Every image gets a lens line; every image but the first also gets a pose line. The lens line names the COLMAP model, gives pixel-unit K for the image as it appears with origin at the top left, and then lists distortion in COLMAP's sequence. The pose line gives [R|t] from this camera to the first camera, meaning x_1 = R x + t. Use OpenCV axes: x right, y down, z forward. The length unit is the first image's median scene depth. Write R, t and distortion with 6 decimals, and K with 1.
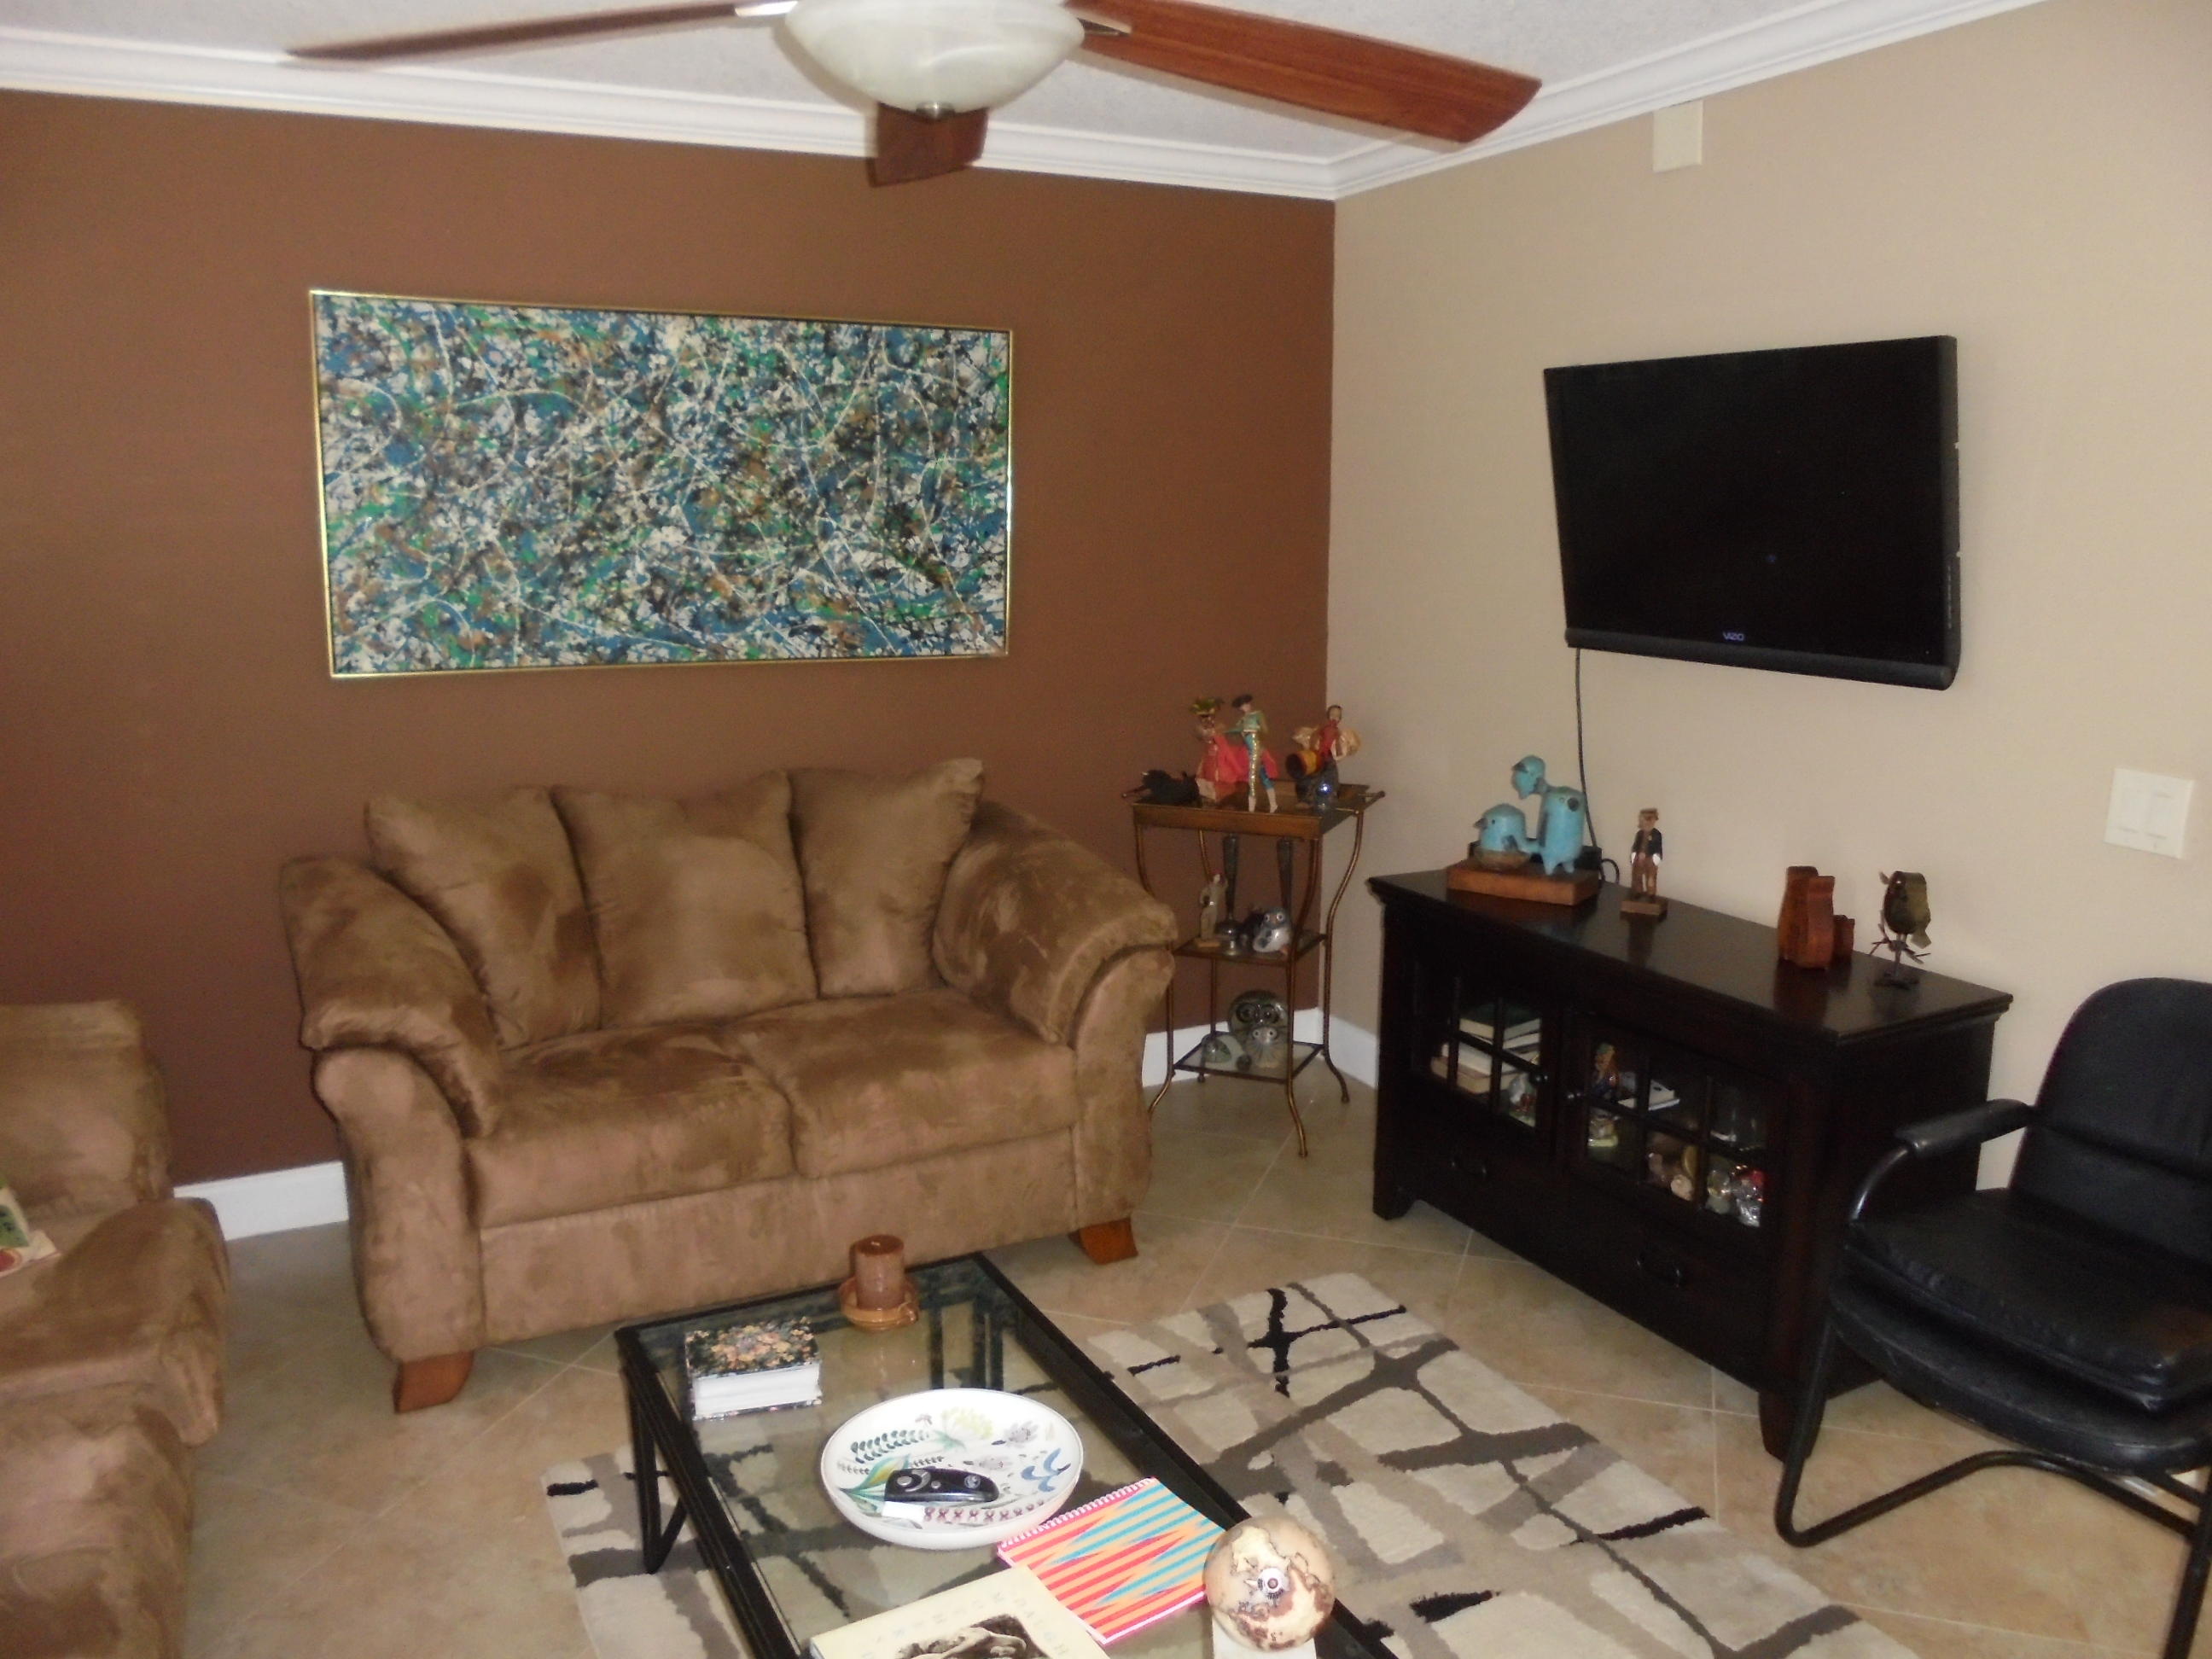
lens RADIAL K [[1674.6, 0, 1112.6], [0, 1674.6, 833.2], [0, 0, 1]] dist [-0.117825, 0.090356]
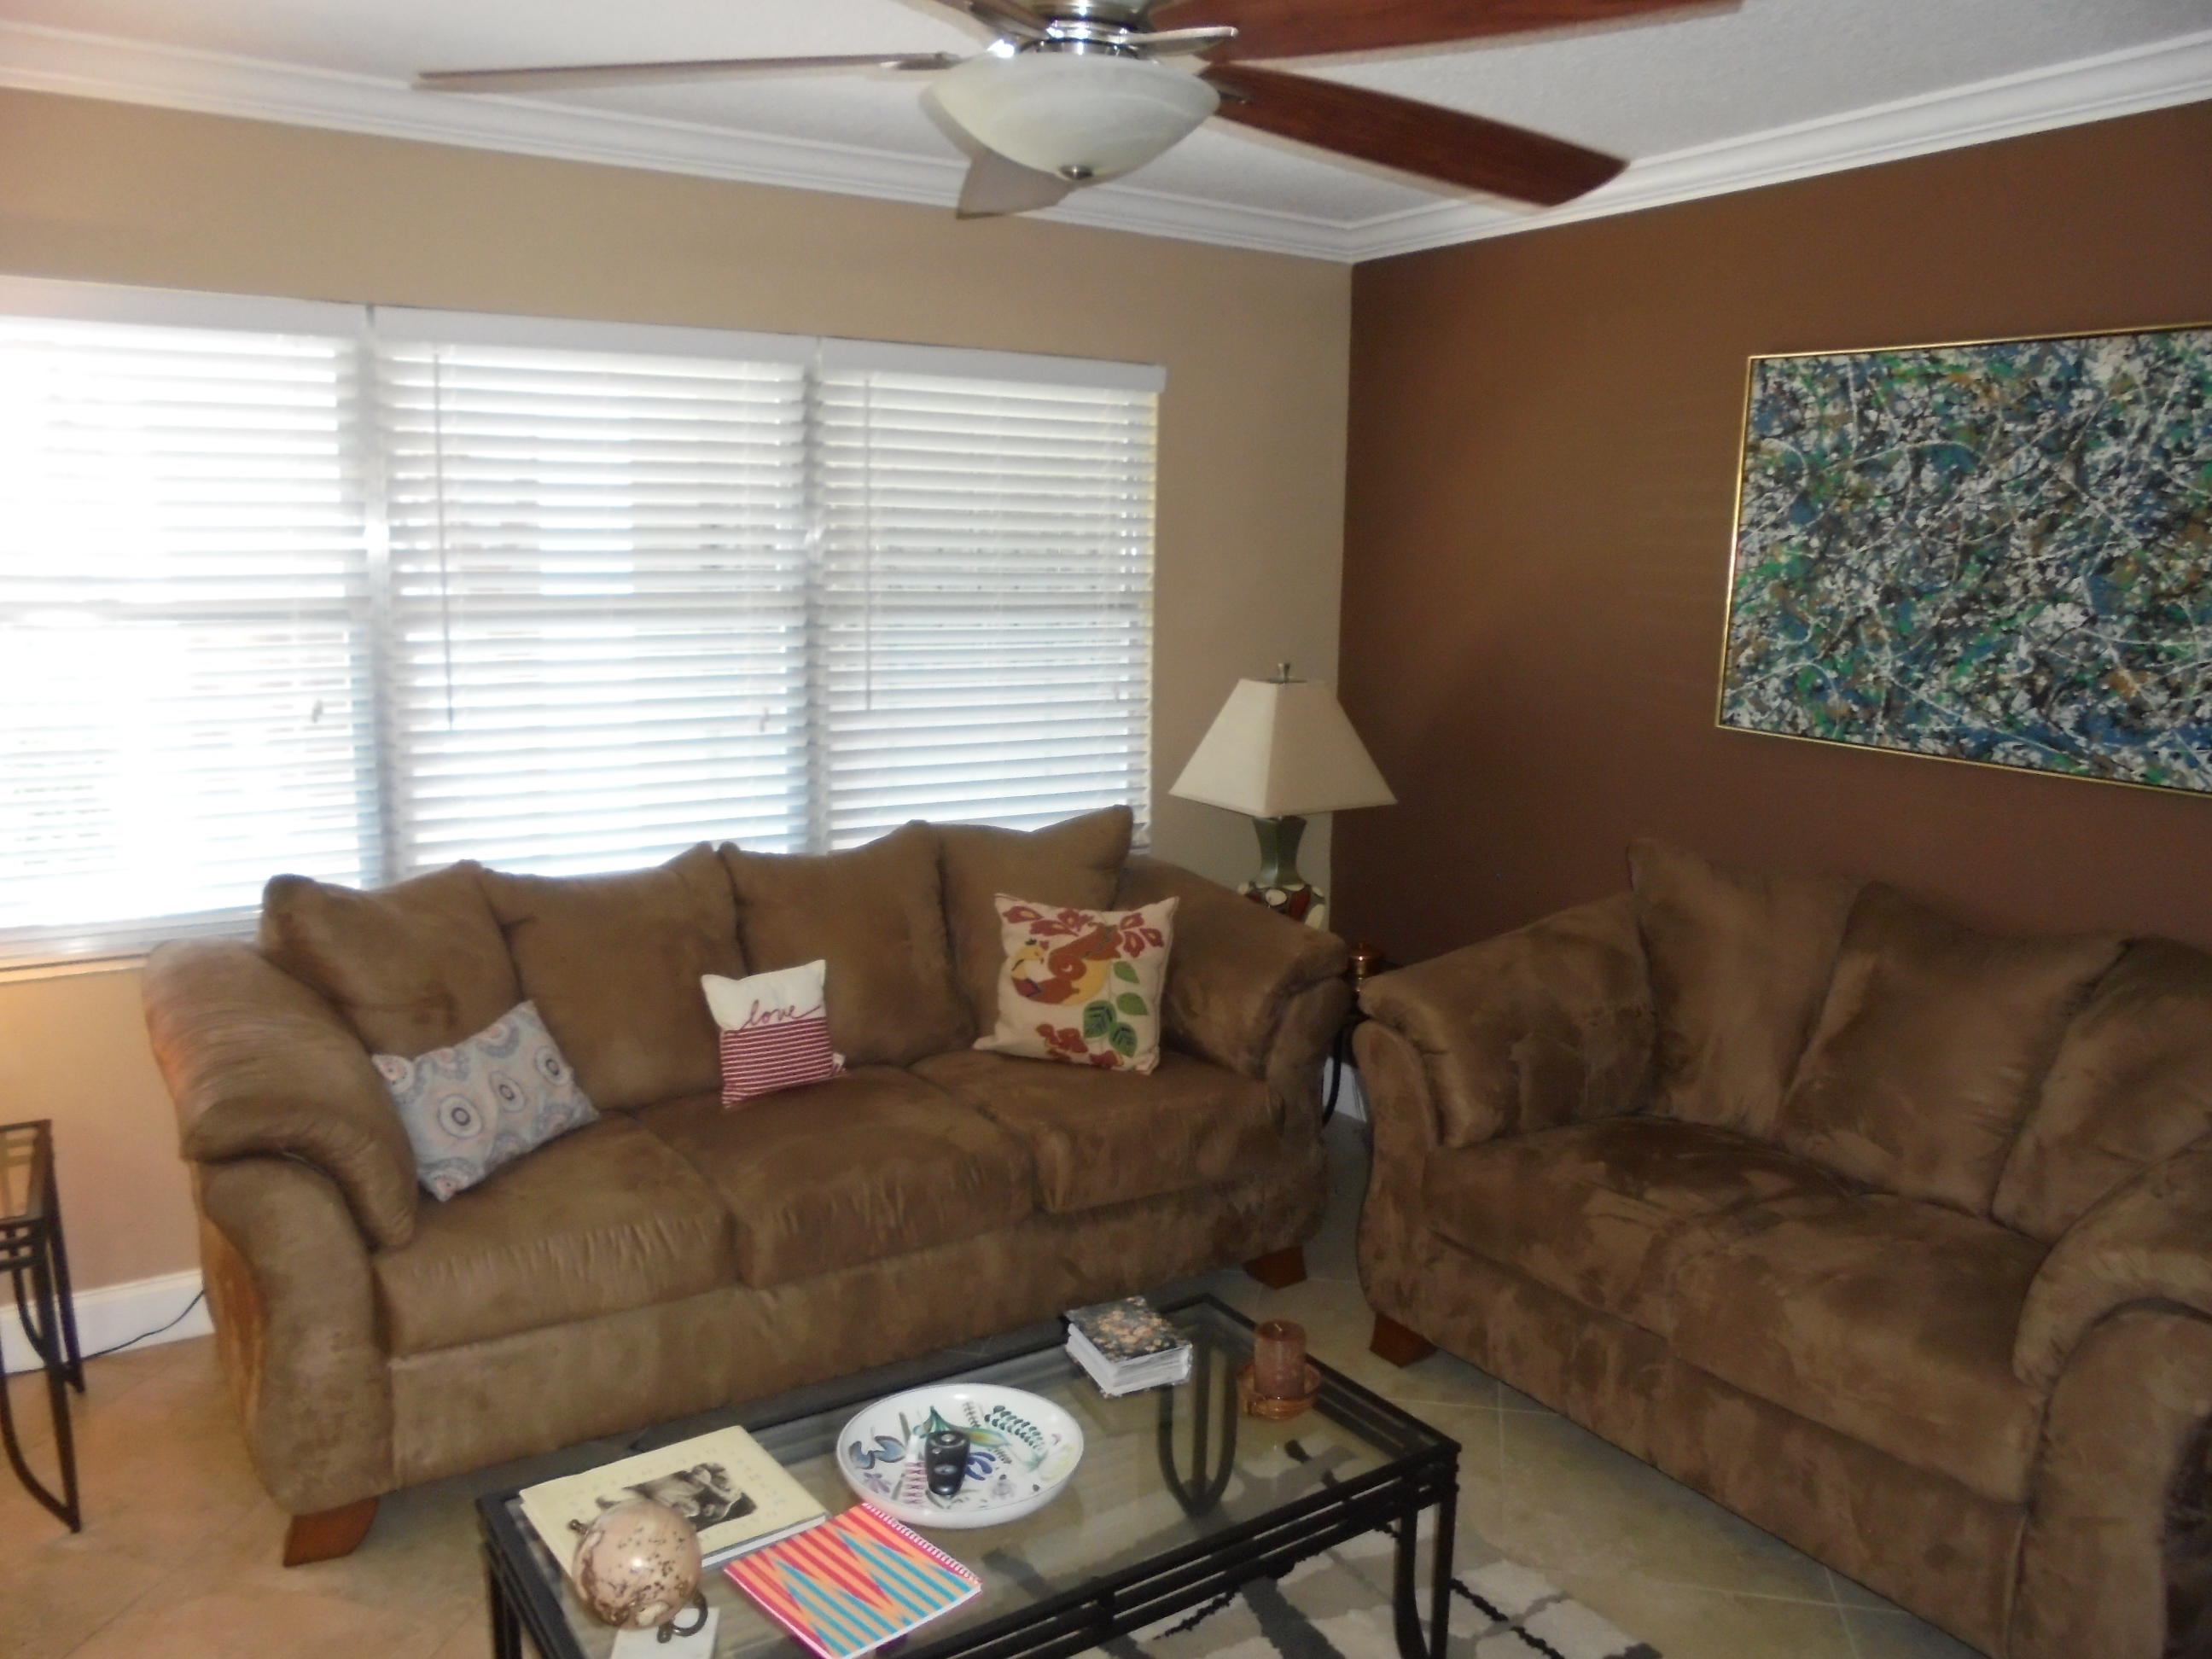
lens RADIAL K [[1674.6, 0, 1099.2], [0, 1674.6, 823.8], [0, 0, 1]] dist [-0.117825, 0.090356]
pose [[0.098348, 0.167572, -0.980942, 0.492400], [-0.203697, 0.968240, 0.144980, -0.103497], [0.974082, 0.185556, 0.129358, 0.476975]]
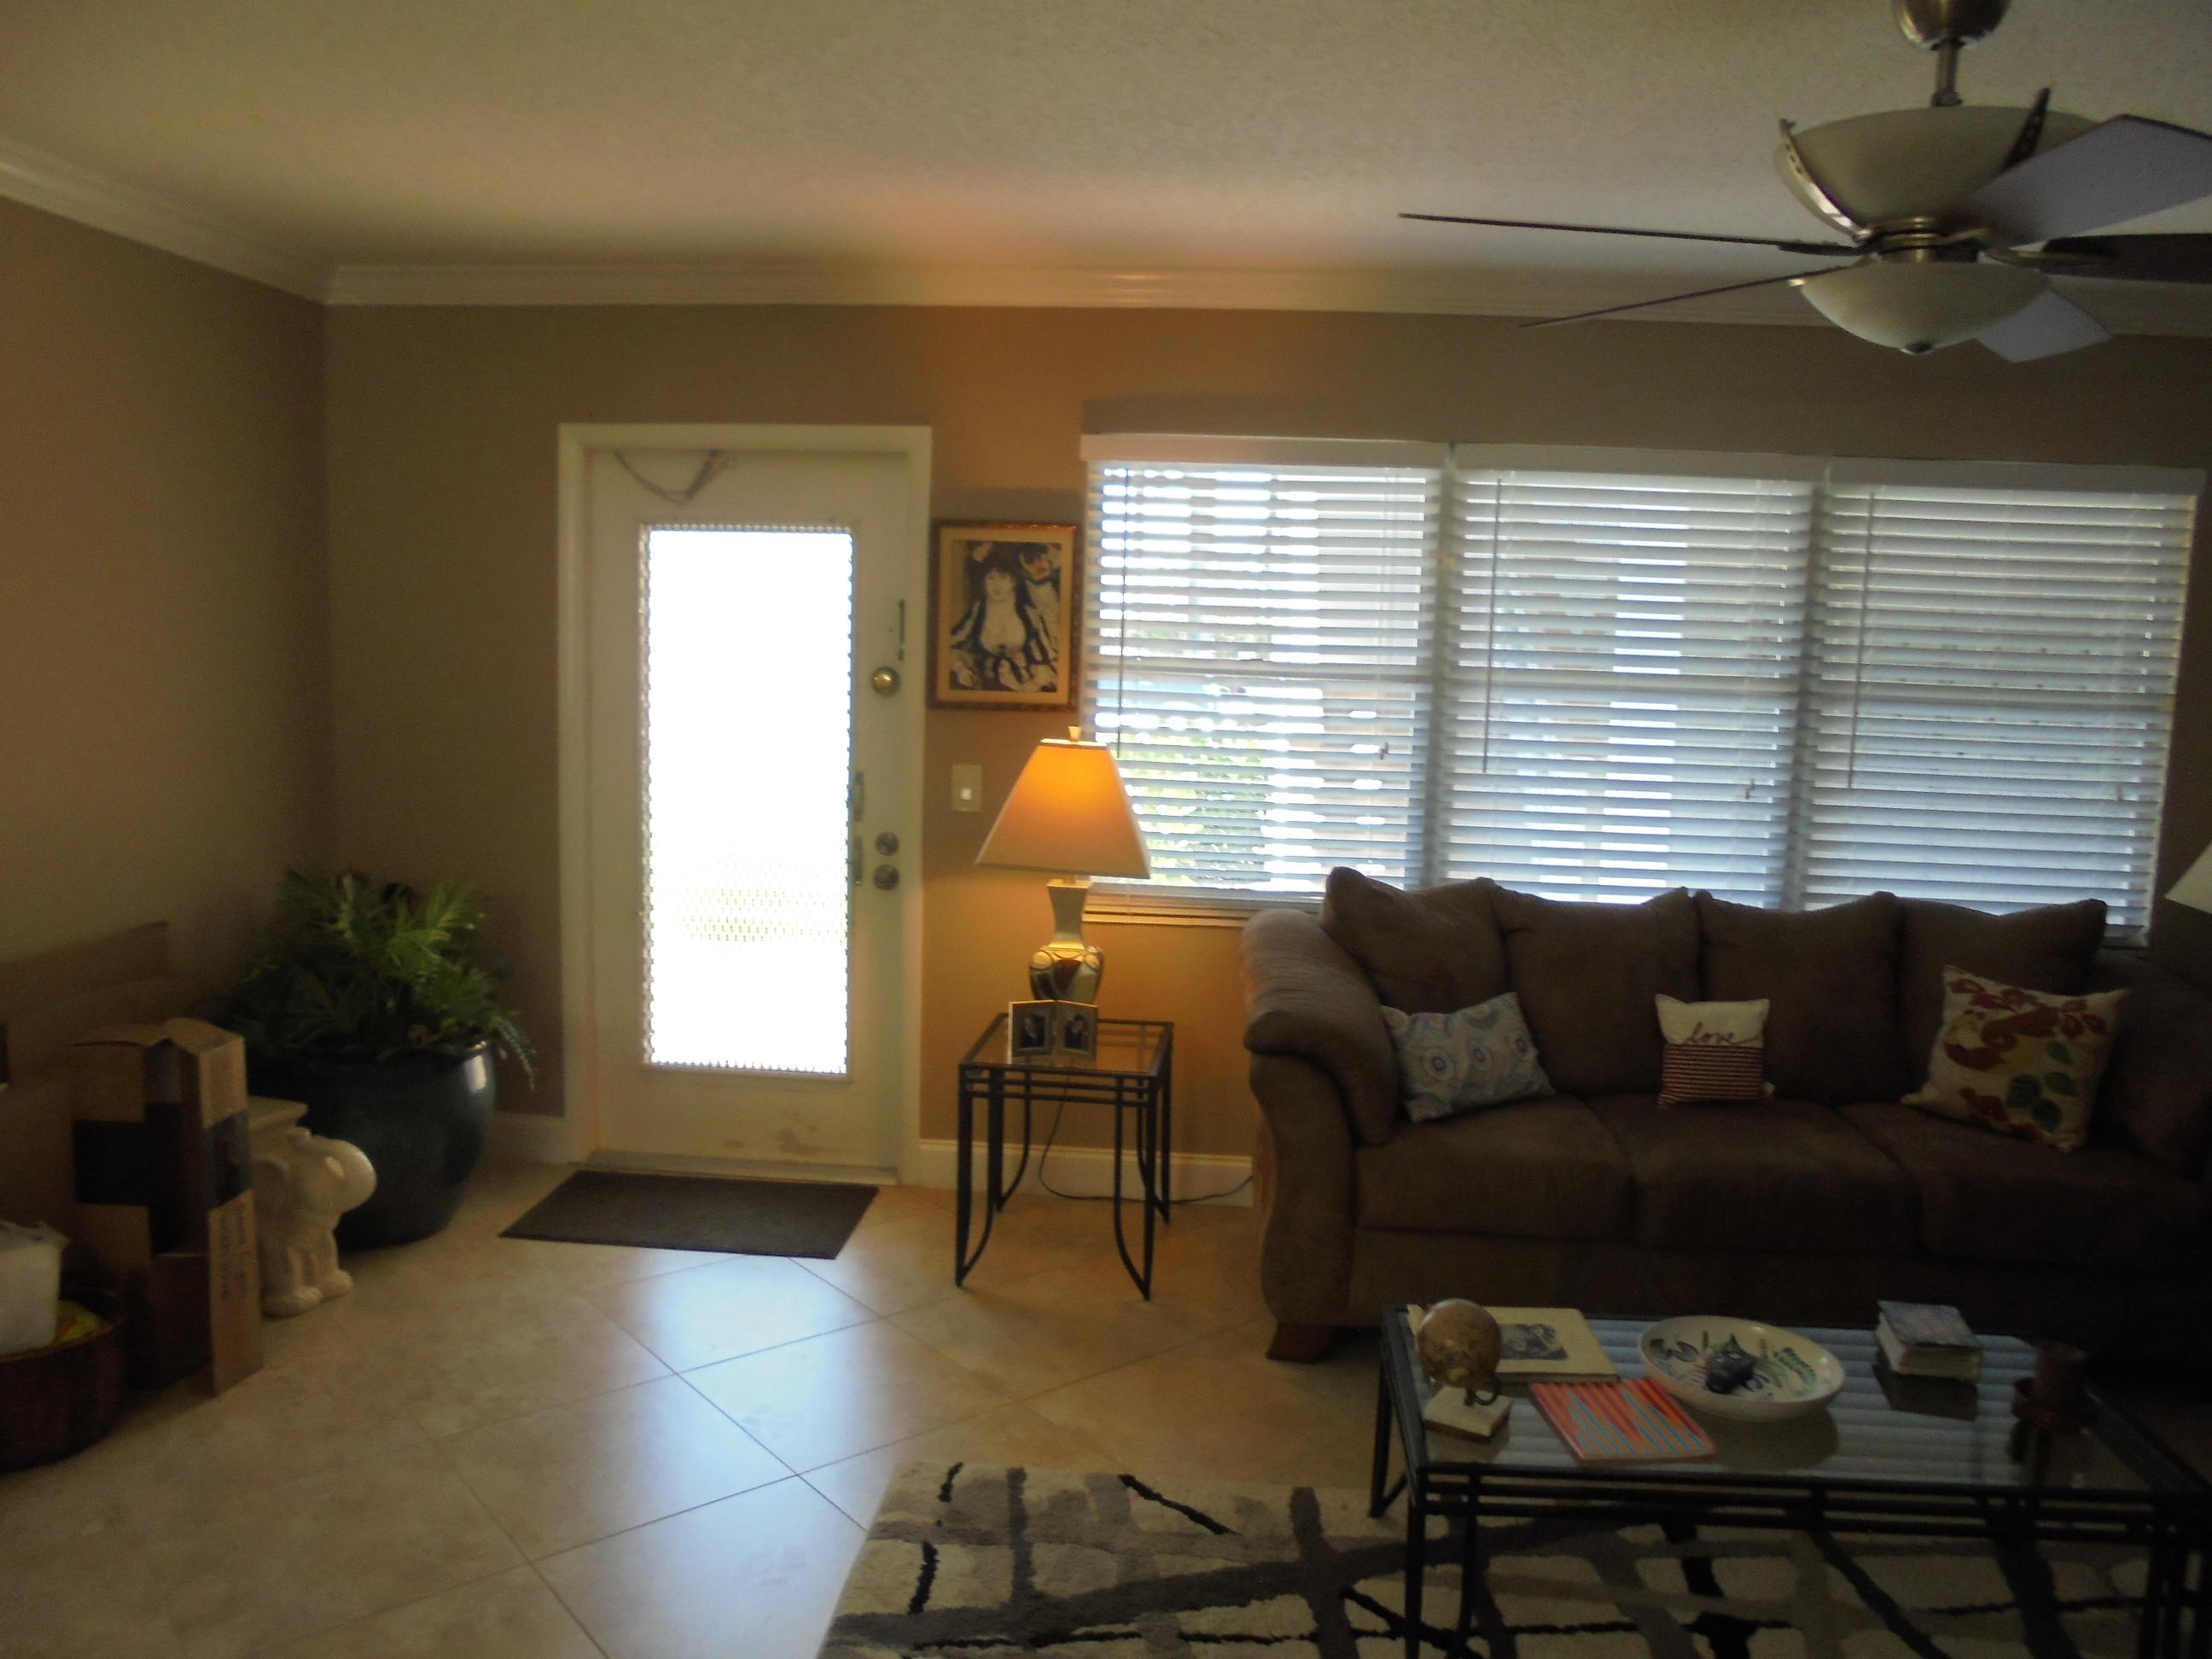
lens RADIAL K [[1674.6, 0, 1095.1], [0, 1674.6, 827.8], [0, 0, 1]] dist [-0.117825, 0.090356]
pose [[-0.540812, 0.096137, -0.835631, 0.693519], [-0.185350, 0.955408, 0.229874, -0.132129], [0.820468, 0.279203, -0.498877, 0.615690]]
